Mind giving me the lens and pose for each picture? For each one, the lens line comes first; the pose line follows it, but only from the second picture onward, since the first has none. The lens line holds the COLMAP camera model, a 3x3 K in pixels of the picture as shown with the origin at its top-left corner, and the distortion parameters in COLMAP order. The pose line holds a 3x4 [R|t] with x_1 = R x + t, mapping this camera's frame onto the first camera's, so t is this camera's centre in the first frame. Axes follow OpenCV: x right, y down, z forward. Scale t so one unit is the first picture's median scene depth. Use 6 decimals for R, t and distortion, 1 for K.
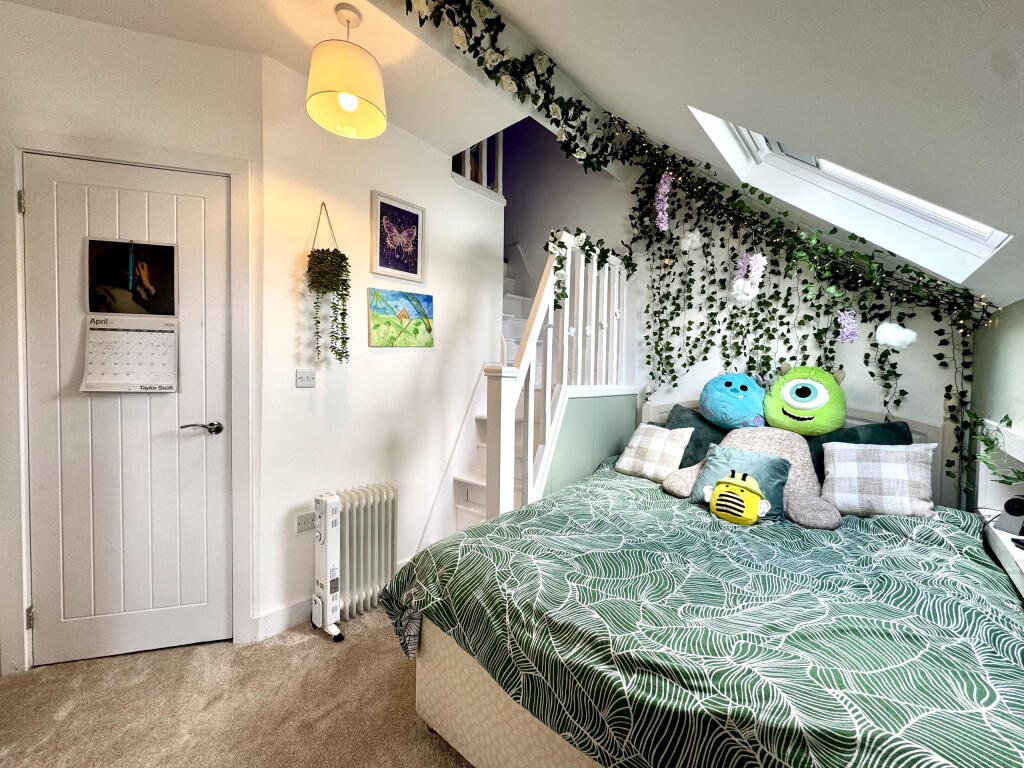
lens RADIAL K [[411.4, 0, 512.6], [0, 411.4, 382.7], [0, 0, 1]] dist [0.000116, 0.000093]
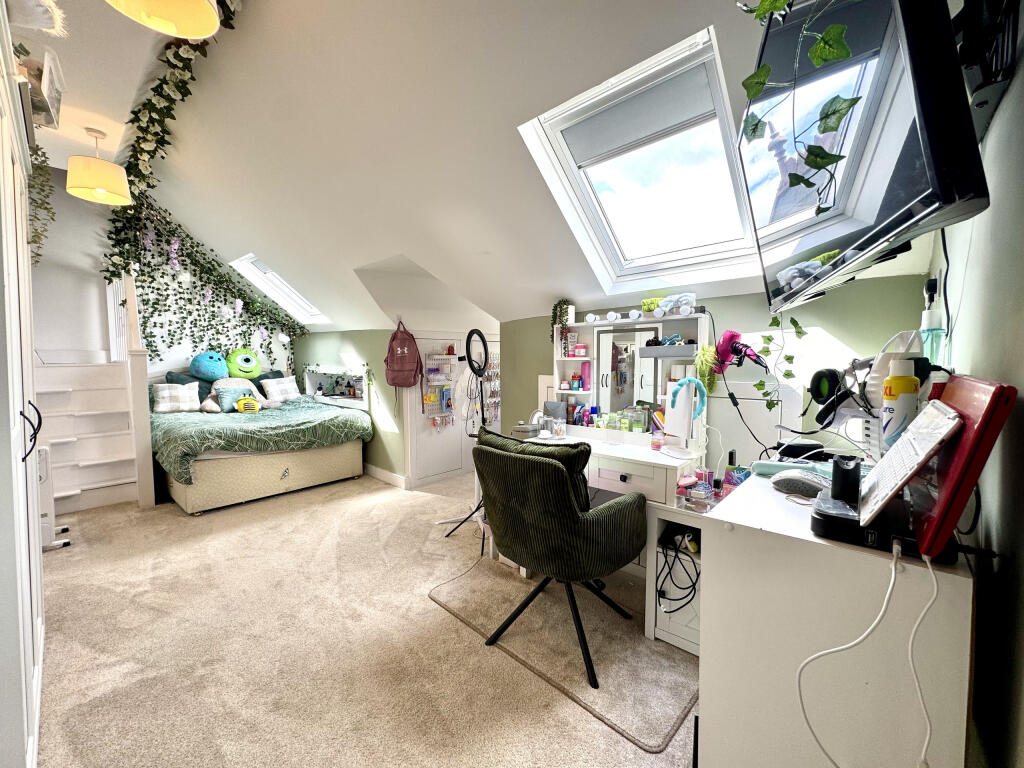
lens RADIAL K [[411.4, 0, 512.6], [0, 411.4, 382.7], [0, 0, 1]] dist [0.000116, 0.000093]
pose [[0.010152, -0.079372, 0.996793, -1.263544], [0.022175, 0.996617, 0.079132, -0.000746], [-0.999703, 0.021301, 0.011878, -0.396600]]
